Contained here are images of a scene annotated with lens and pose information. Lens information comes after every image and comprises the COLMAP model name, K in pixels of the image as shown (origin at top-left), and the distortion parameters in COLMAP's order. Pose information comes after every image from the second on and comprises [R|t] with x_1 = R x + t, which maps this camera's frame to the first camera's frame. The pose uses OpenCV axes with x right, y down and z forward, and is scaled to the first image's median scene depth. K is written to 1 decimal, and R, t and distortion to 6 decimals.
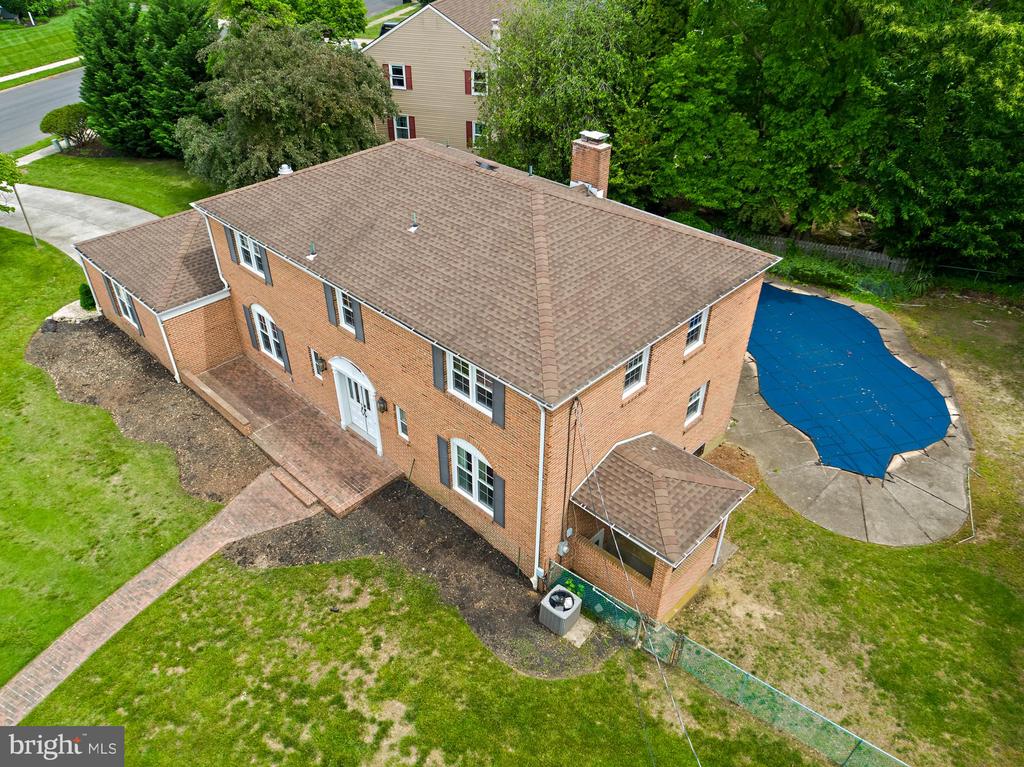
lens RADIAL K [[728.7, 0, 515.2], [0, 728.7, 387.4], [0, 0, 1]] dist [0.005534, -0.001006]
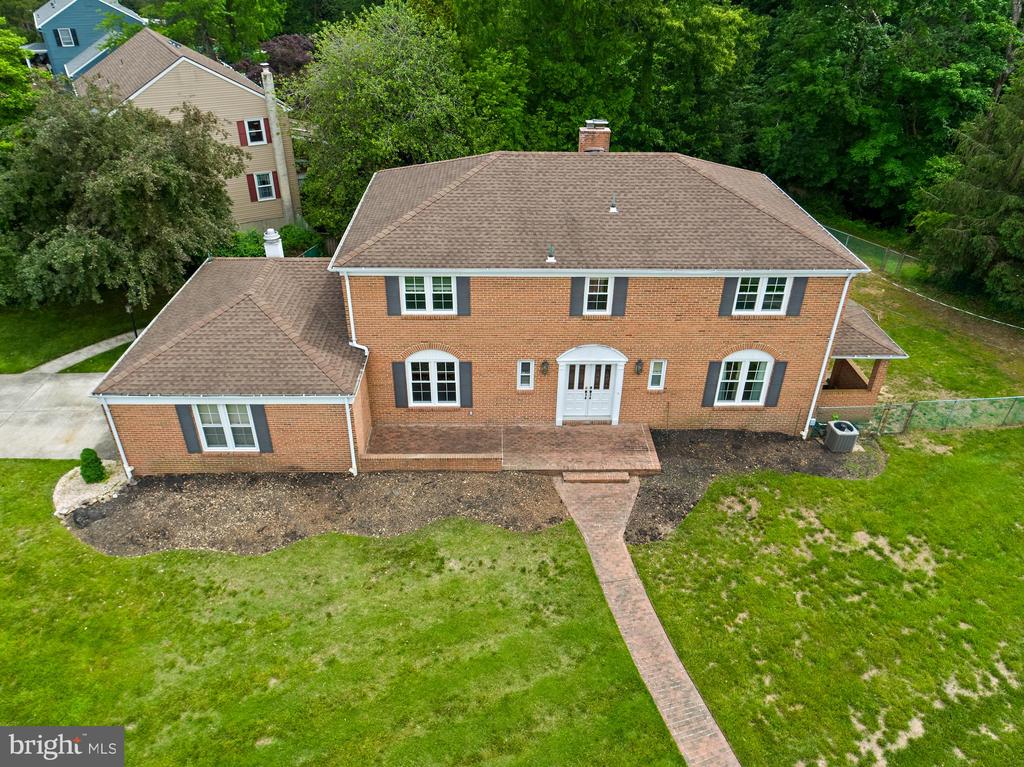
lens RADIAL K [[728.7, 0, 514.2], [0, 728.7, 386.9], [0, 0, 1]] dist [0.005534, -0.001006]
pose [[0.706036, -0.374045, 0.601335, -0.958432], [0.408119, 0.908855, 0.086151, -0.117234], [-0.578750, 0.184590, 0.794339, 0.220197]]
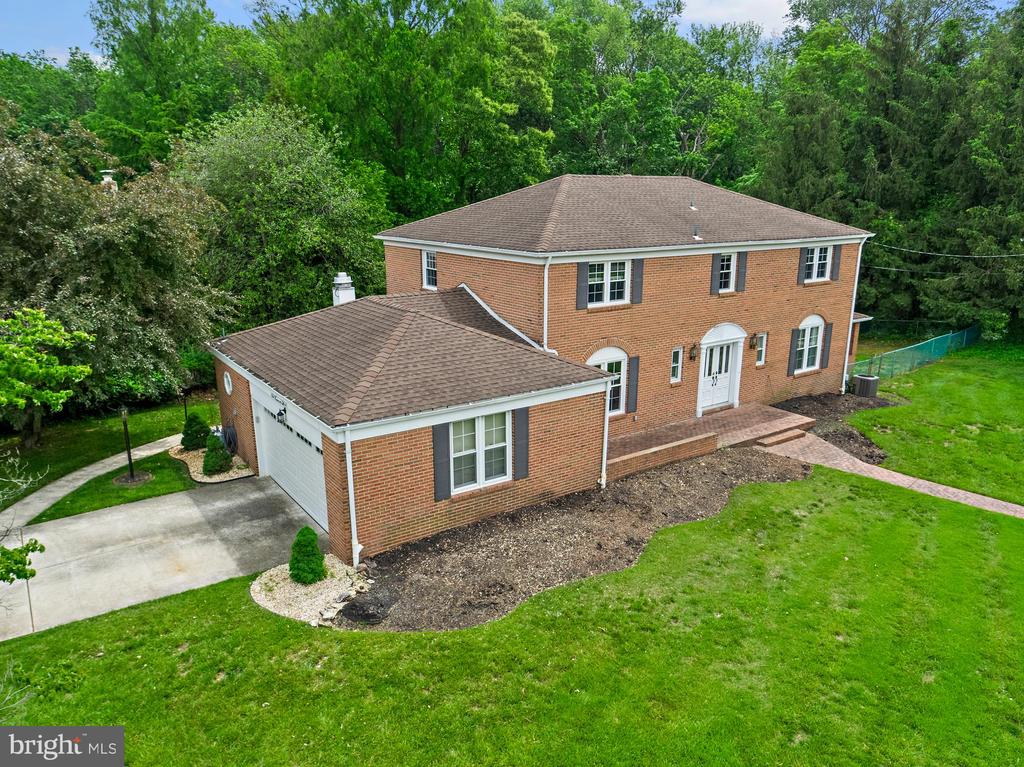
lens RADIAL K [[728.7, 0, 513.7], [0, 728.7, 386.9], [0, 0, 1]] dist [0.005534, -0.001006]
pose [[0.195626, -0.261264, 0.945236, -1.351885], [0.574314, 0.811806, 0.105523, -0.256308], [-0.794917, 0.522219, 0.308858, 0.942431]]
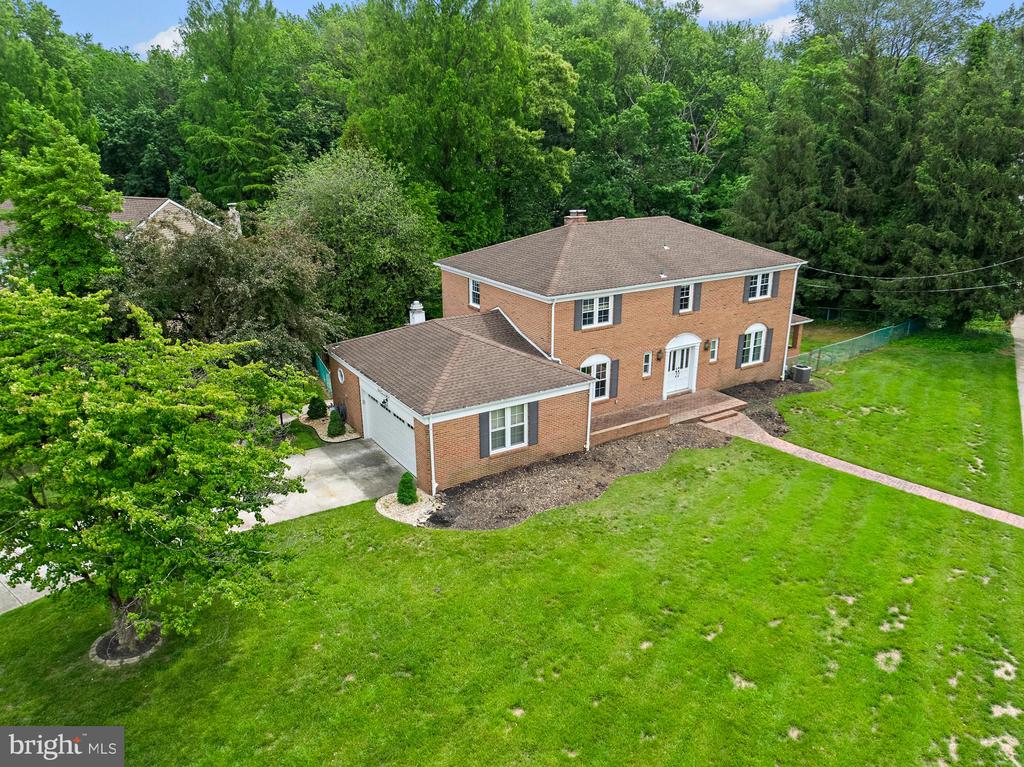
lens RADIAL K [[728.7, 0, 513.7], [0, 728.7, 386.5], [0, 0, 1]] dist [0.005534, -0.001006]
pose [[0.242110, -0.324458, 0.914390, -1.759181], [0.569852, 0.810307, 0.136642, -0.361323], [-0.785272, 0.487984, 0.381076, 0.728505]]
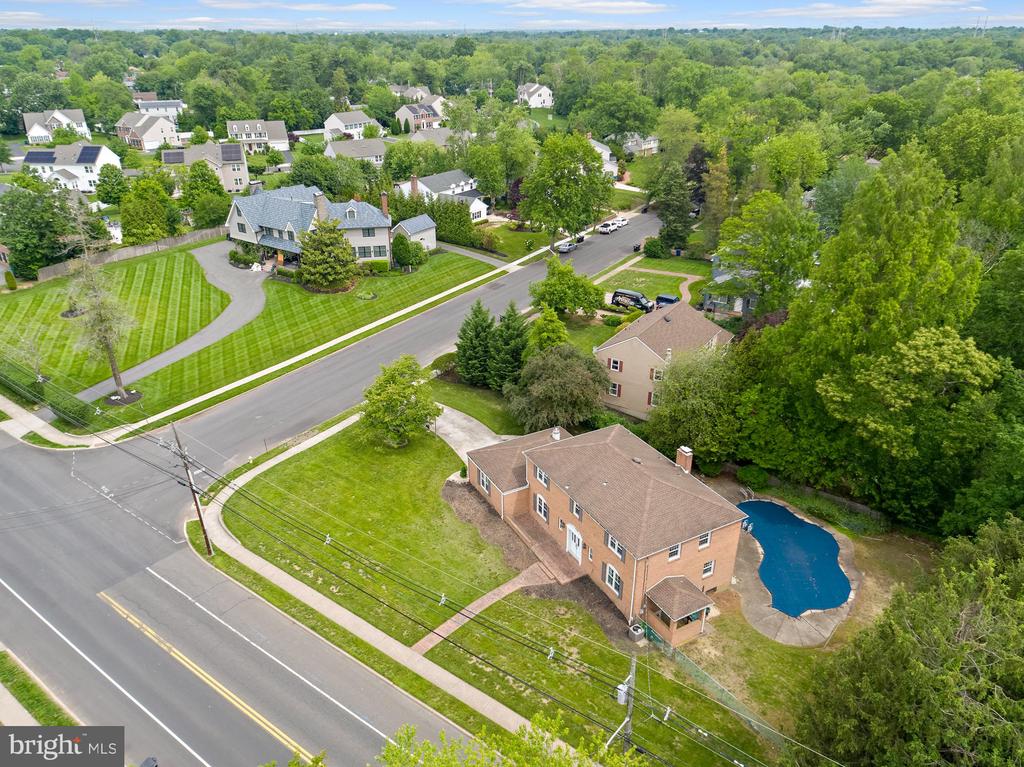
lens RADIAL K [[728.7, 0, 515.9], [0, 728.7, 388.0], [0, 0, 1]] dist [0.005534, -0.001006]
pose [[0.953570, 0.122476, -0.275142, 0.230573], [-0.166801, 0.975435, -0.143887, -0.108754], [0.250761, 0.183101, 0.950575, -1.622972]]
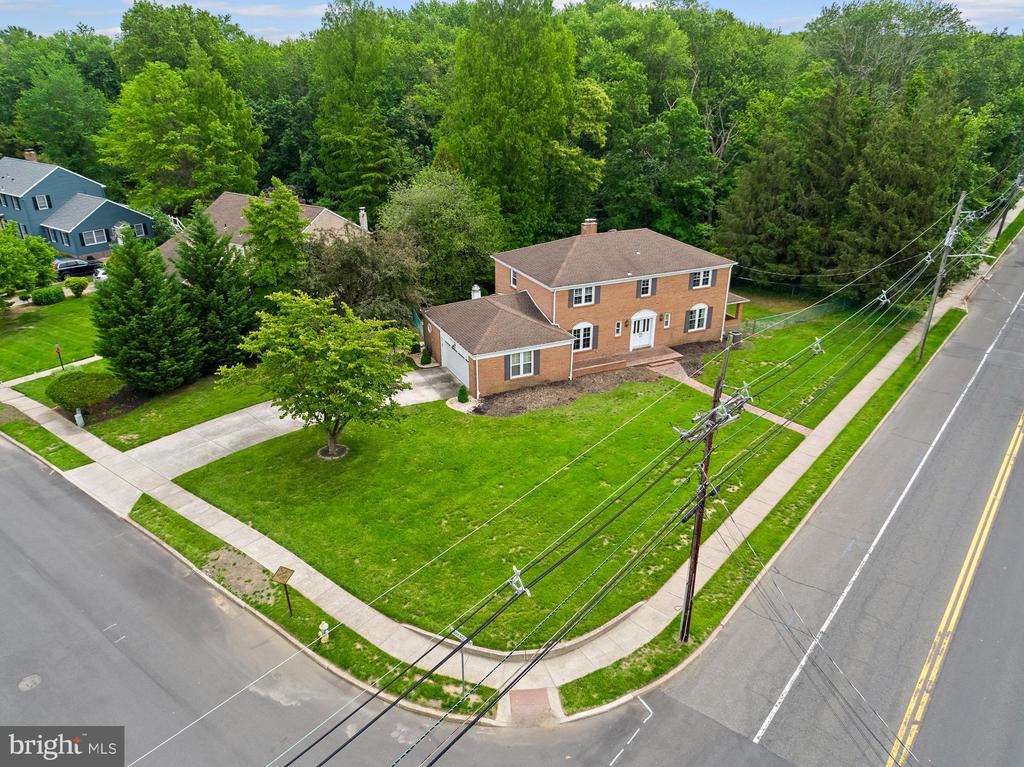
lens RADIAL K [[728.7, 0, 513.4], [0, 728.7, 385.2], [0, 0, 1]] dist [0.005534, -0.001006]
pose [[0.358807, -0.385289, 0.850182, -2.537276], [0.547644, 0.824484, 0.142517, -0.412700], [-0.755873, 0.414461, 0.506832, 0.183882]]
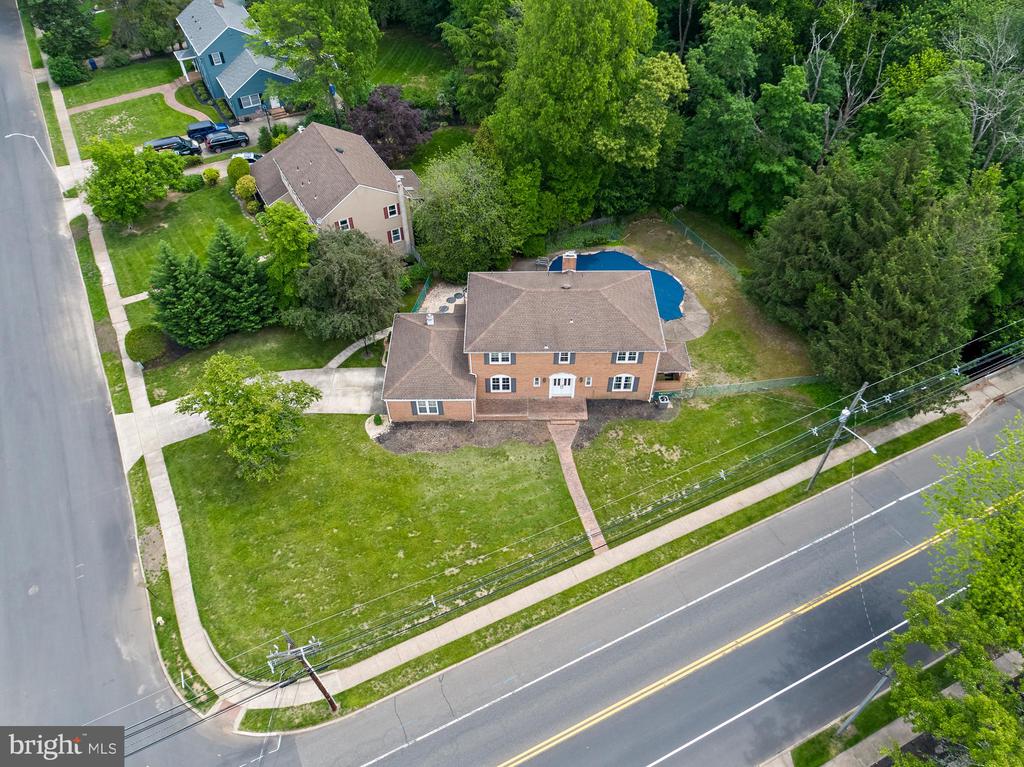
lens RADIAL K [[728.7, 0, 514.5], [0, 728.7, 386.5], [0, 0, 1]] dist [0.005534, -0.001006]
pose [[0.718974, -0.519871, 0.461314, -1.635733], [0.415050, 0.853527, 0.315000, -0.924556], [-0.557504, -0.035009, 0.829436, -1.180965]]
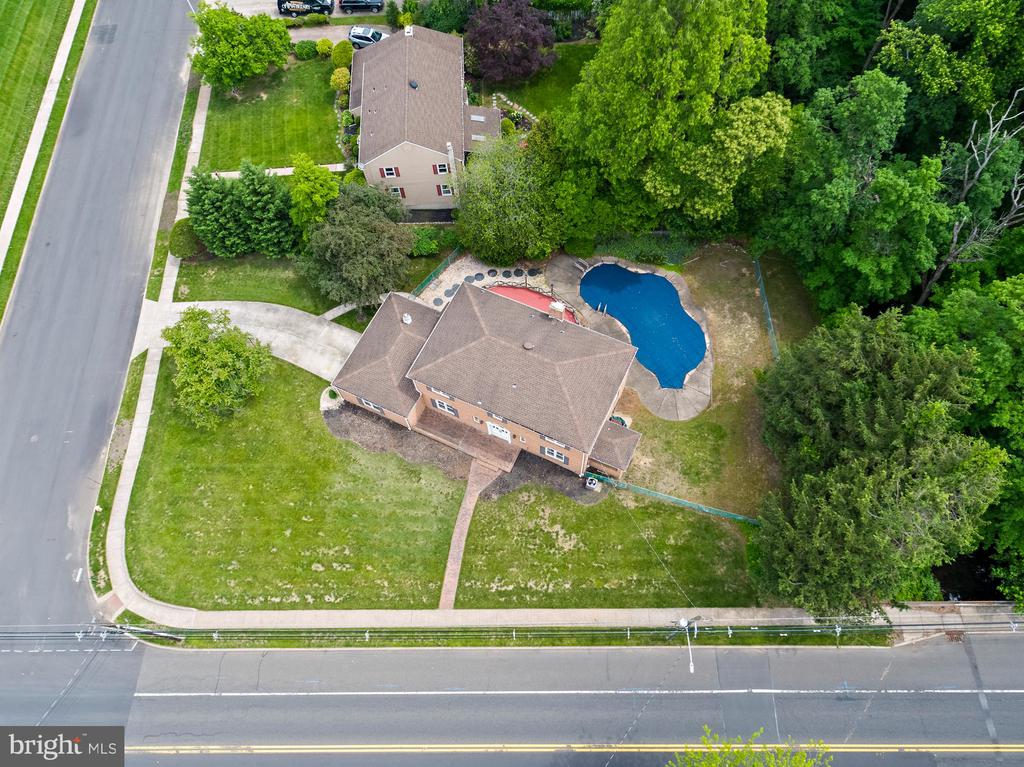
lens RADIAL K [[728.7, 0, 515.7], [0, 728.7, 387.3], [0, 0, 1]] dist [0.005534, -0.001006]
pose [[0.949497, -0.299708, 0.092896, -0.368403], [0.219675, 0.846345, 0.485225, -1.454781], [-0.224048, -0.440313, 0.869441, -1.333694]]
